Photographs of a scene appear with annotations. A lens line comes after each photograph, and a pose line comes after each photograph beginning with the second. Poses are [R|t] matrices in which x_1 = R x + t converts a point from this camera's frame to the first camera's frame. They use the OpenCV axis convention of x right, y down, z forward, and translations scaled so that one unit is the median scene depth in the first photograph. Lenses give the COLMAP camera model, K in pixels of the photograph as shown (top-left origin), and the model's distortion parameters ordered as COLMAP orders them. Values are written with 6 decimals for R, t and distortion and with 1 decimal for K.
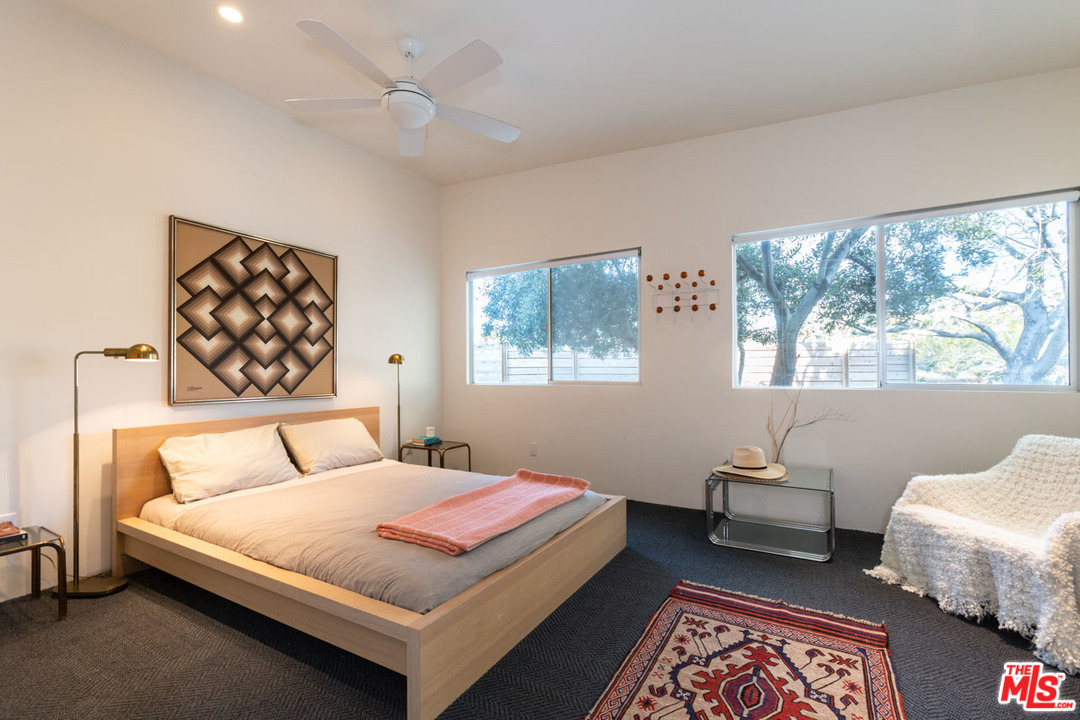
lens RADIAL K [[486.8, 0, 509.4], [0, 486.8, 373.4], [0, 0, 1]] dist [-0.004783, 0.000982]
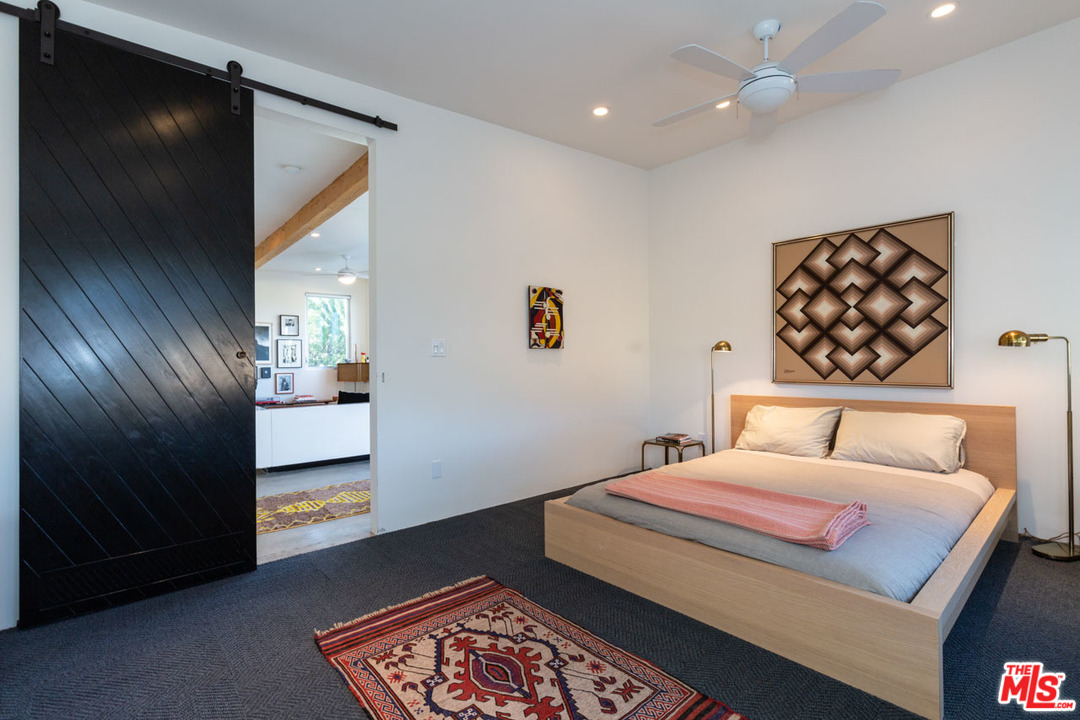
lens RADIAL K [[486.8, 0, 530.6], [0, 486.8, 359.6], [0, 0, 1]] dist [-0.004783, 0.000982]
pose [[-0.291918, 0.003119, -0.956438, 0.727661], [0.003802, 0.999991, 0.002100, -0.004657], [0.956436, -0.003024, -0.291927, 0.680195]]
